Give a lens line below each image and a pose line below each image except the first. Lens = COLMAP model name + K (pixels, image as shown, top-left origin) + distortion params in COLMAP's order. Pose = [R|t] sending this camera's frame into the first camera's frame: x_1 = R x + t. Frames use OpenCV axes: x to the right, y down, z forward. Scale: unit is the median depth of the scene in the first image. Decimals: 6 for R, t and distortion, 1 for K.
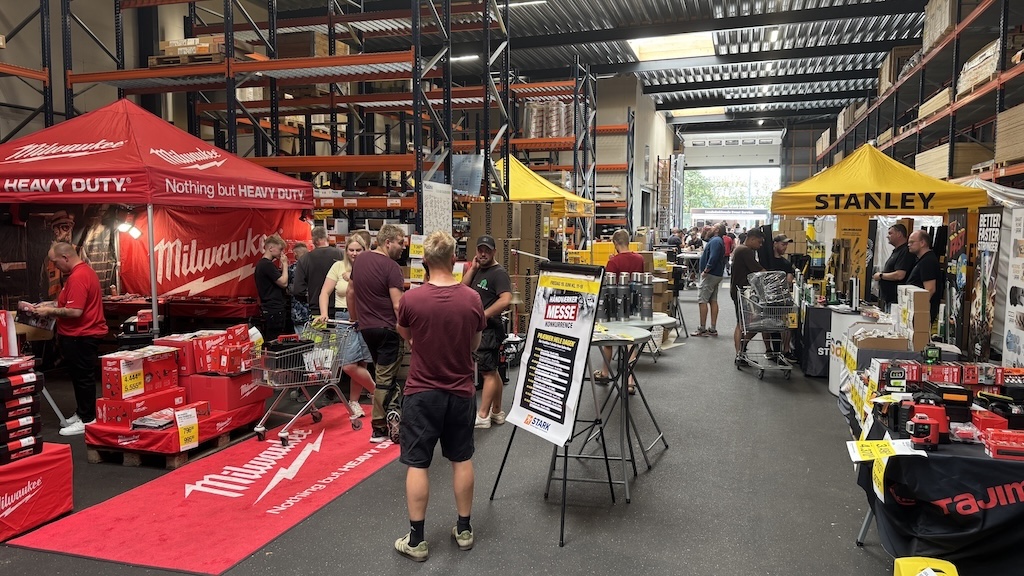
lens RADIAL K [[774.1, 0, 510.2], [0, 774.1, 290.1], [0, 0, 1]] dist [0.016925, 0.000596]
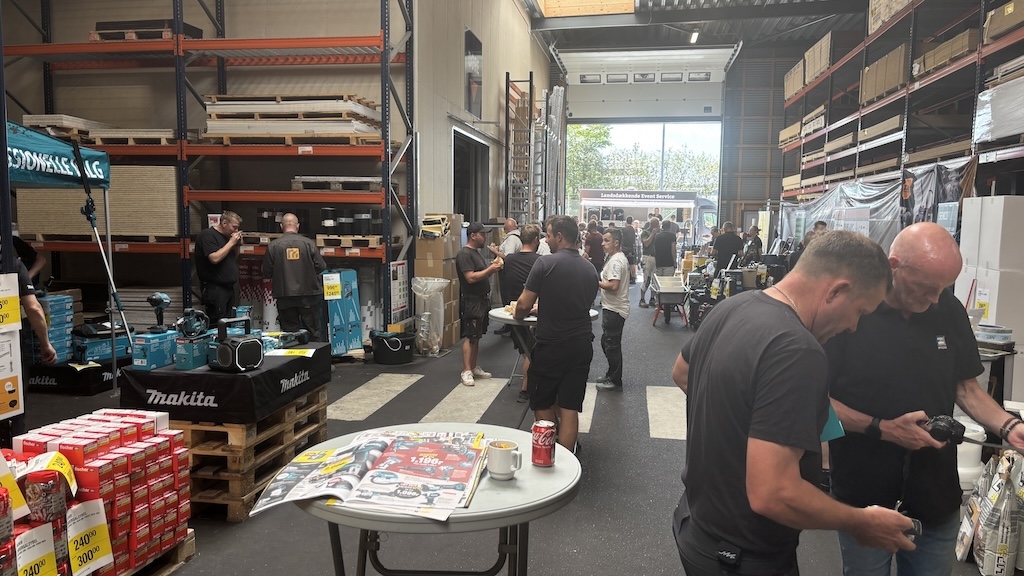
lens RADIAL K [[774.1, 0, 512.6], [0, 774.1, 288.9], [0, 0, 1]] dist [0.016925, 0.000596]
pose [[0.991596, 0.001727, 0.129364, 0.152267], [-0.003036, 0.999946, 0.009925, -0.046204], [-0.129340, -0.010234, 0.991547, 0.588659]]
